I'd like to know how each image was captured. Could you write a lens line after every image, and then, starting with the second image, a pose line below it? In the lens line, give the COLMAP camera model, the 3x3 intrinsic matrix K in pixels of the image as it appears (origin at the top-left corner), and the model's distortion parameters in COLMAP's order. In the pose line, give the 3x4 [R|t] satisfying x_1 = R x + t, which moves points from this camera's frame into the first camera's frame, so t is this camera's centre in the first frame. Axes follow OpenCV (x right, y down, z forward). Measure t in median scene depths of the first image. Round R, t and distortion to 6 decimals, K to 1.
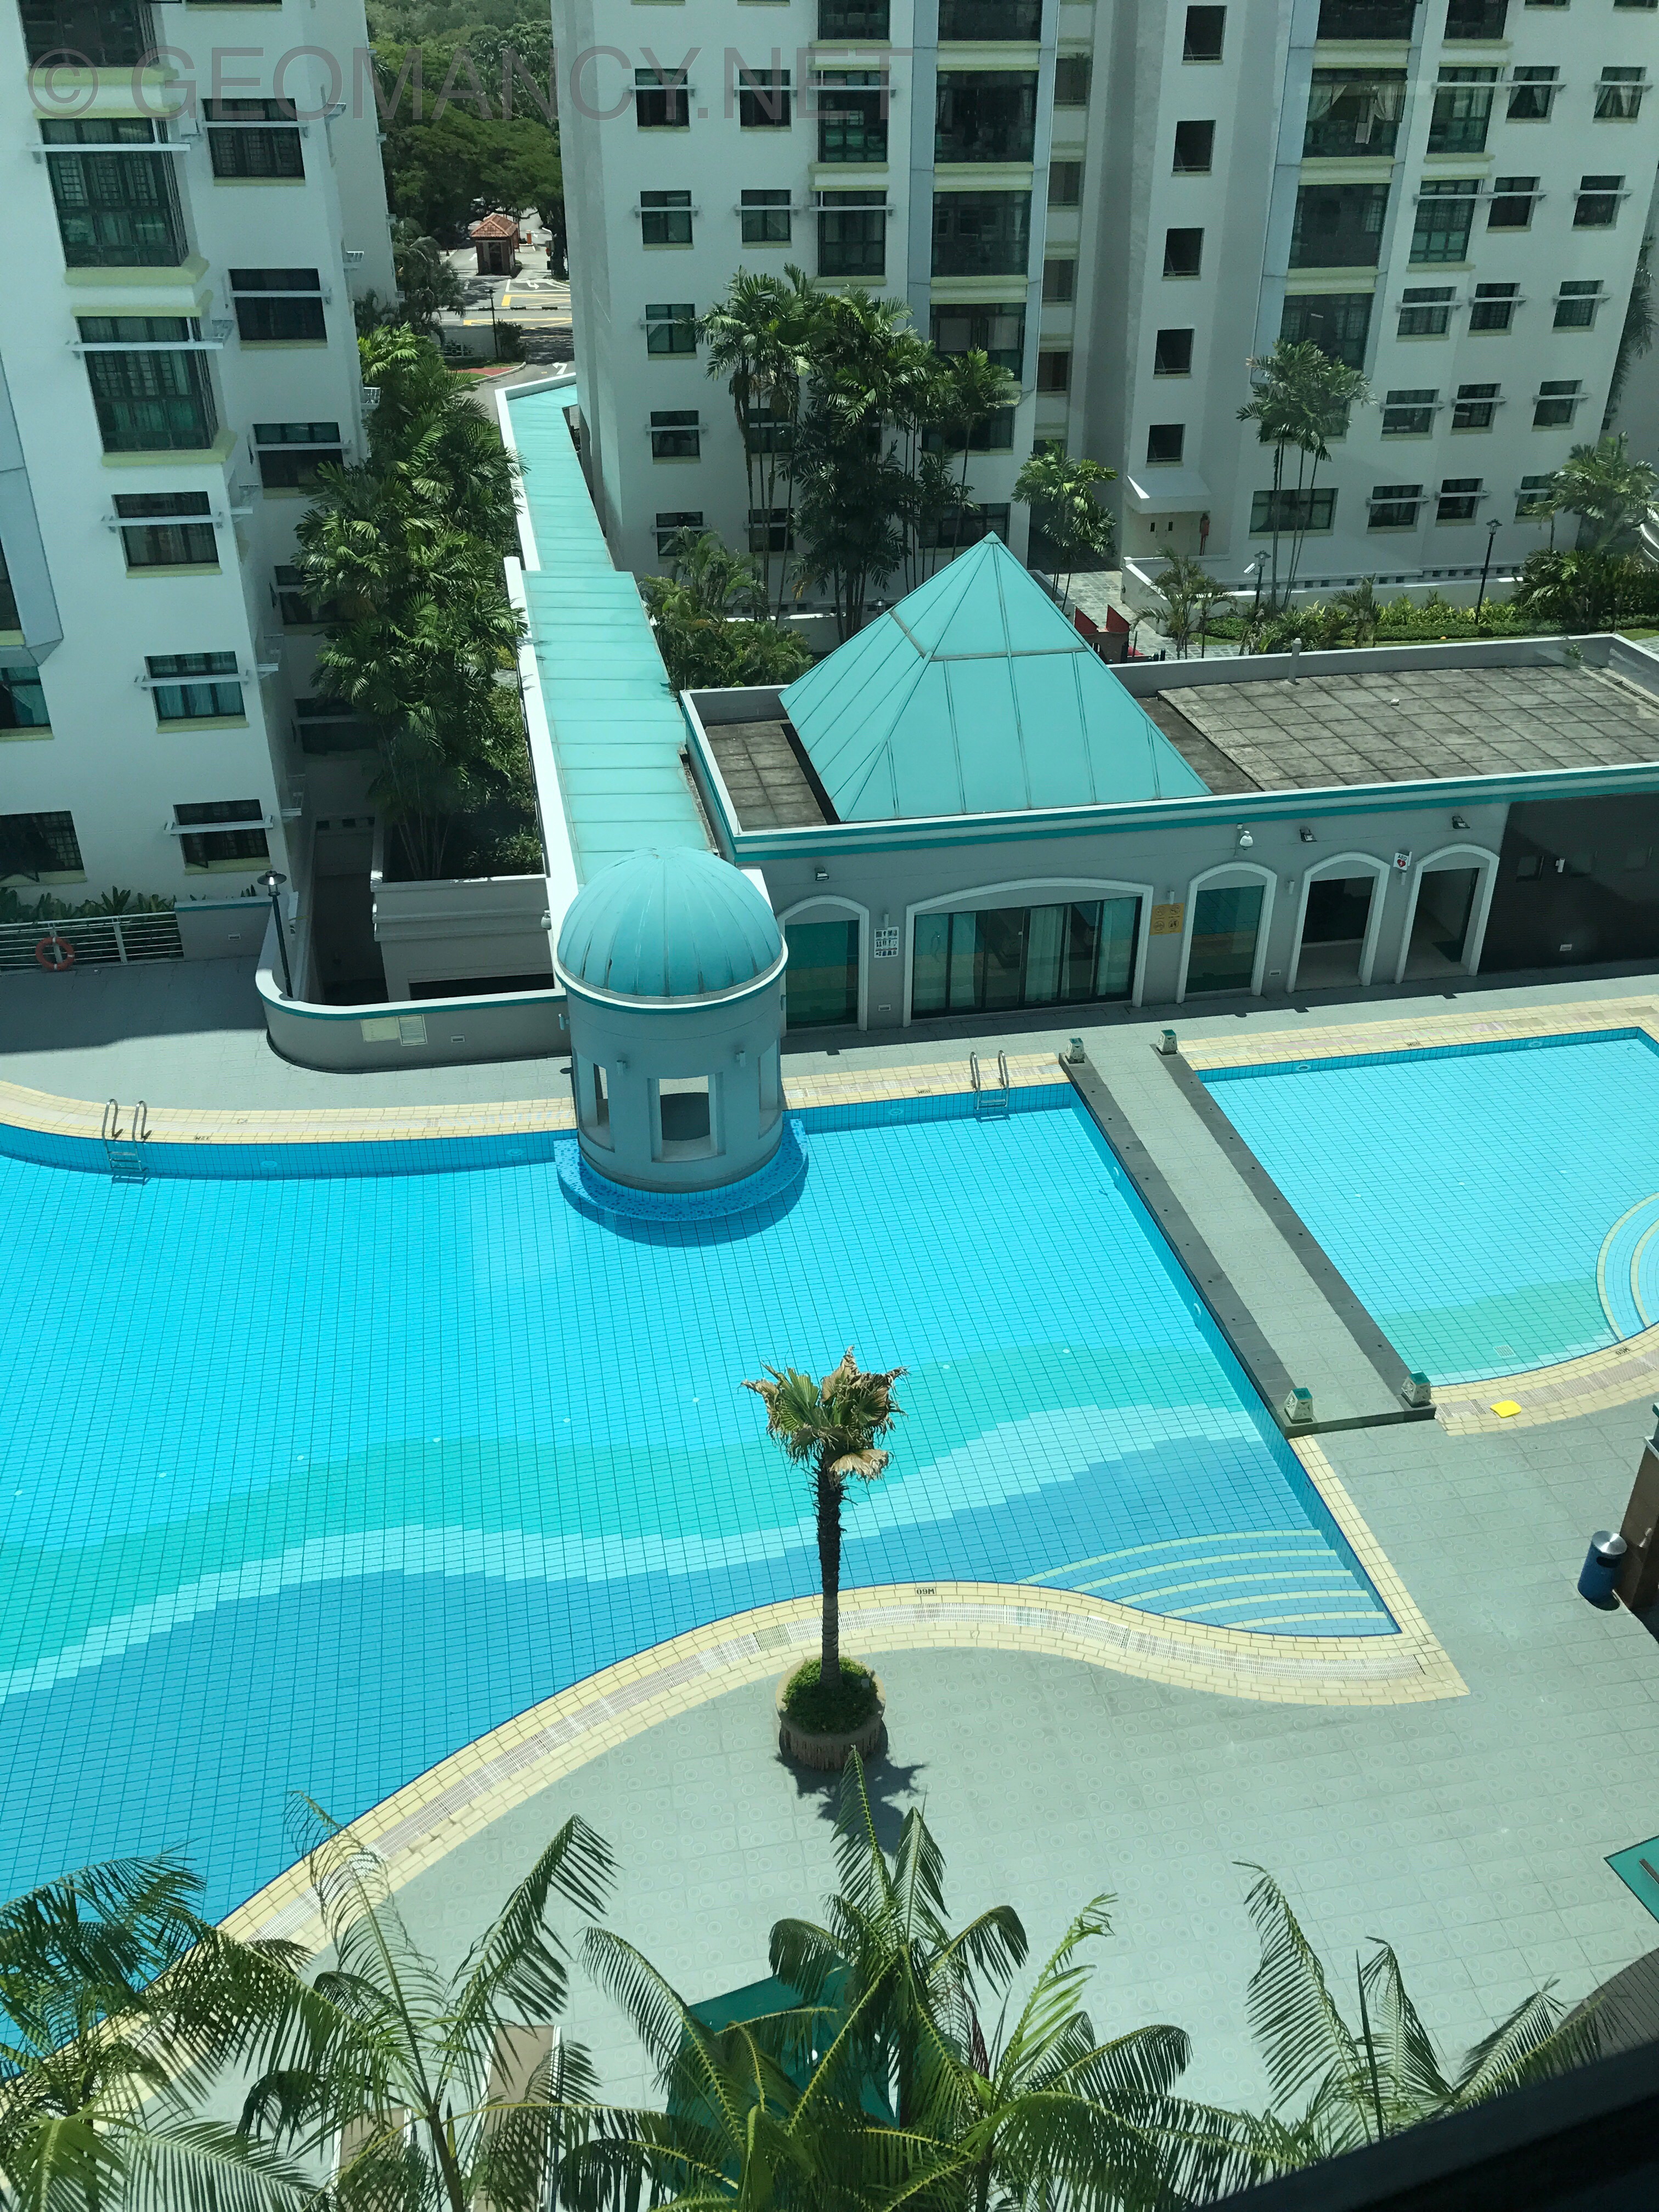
lens RADIAL K [[1811.7, 0, 822.4], [0, 1811.7, 1108.3], [0, 0, 1]] dist [-0.007986, -0.008465]
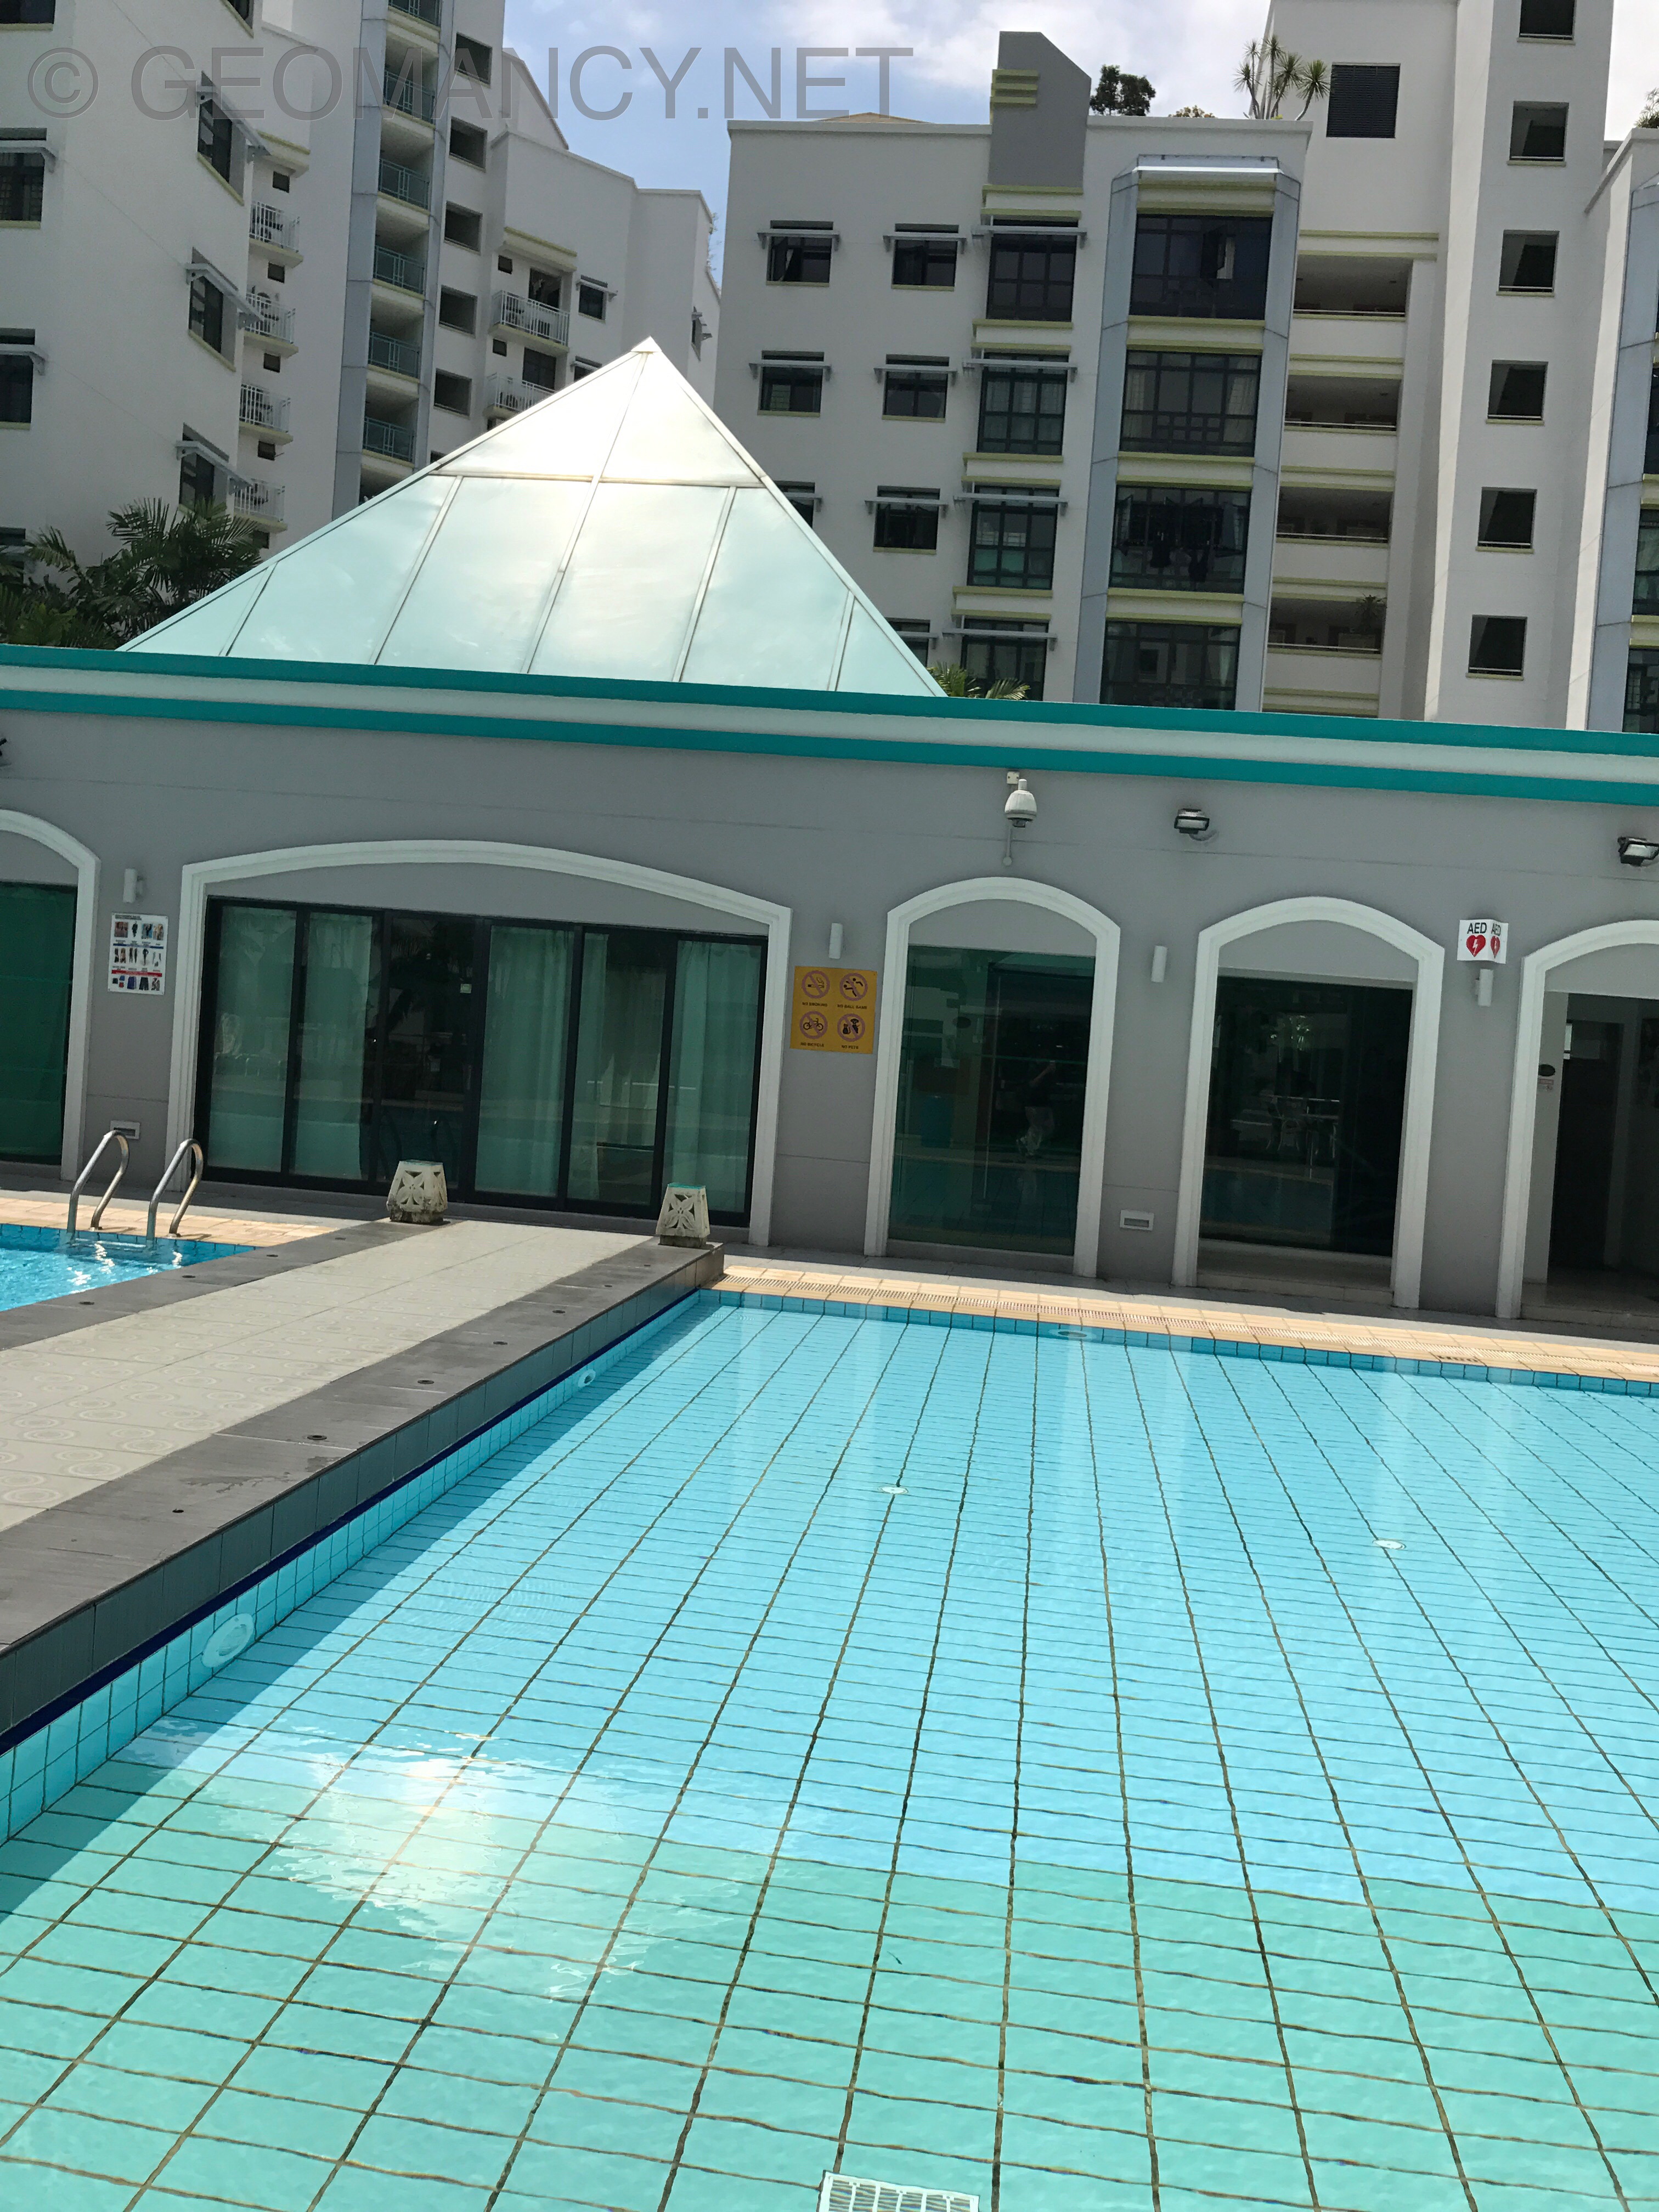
lens RADIAL K [[1811.7, 0, 822.4], [0, 1811.7, 1108.3], [0, 0, 1]] dist [-0.007986, -0.008465]
pose [[0.950472, 0.079825, -0.300386, 0.268736], [-0.219172, 0.857399, -0.465651, 0.086059], [0.220380, 0.508425, 0.832428, 0.592334]]
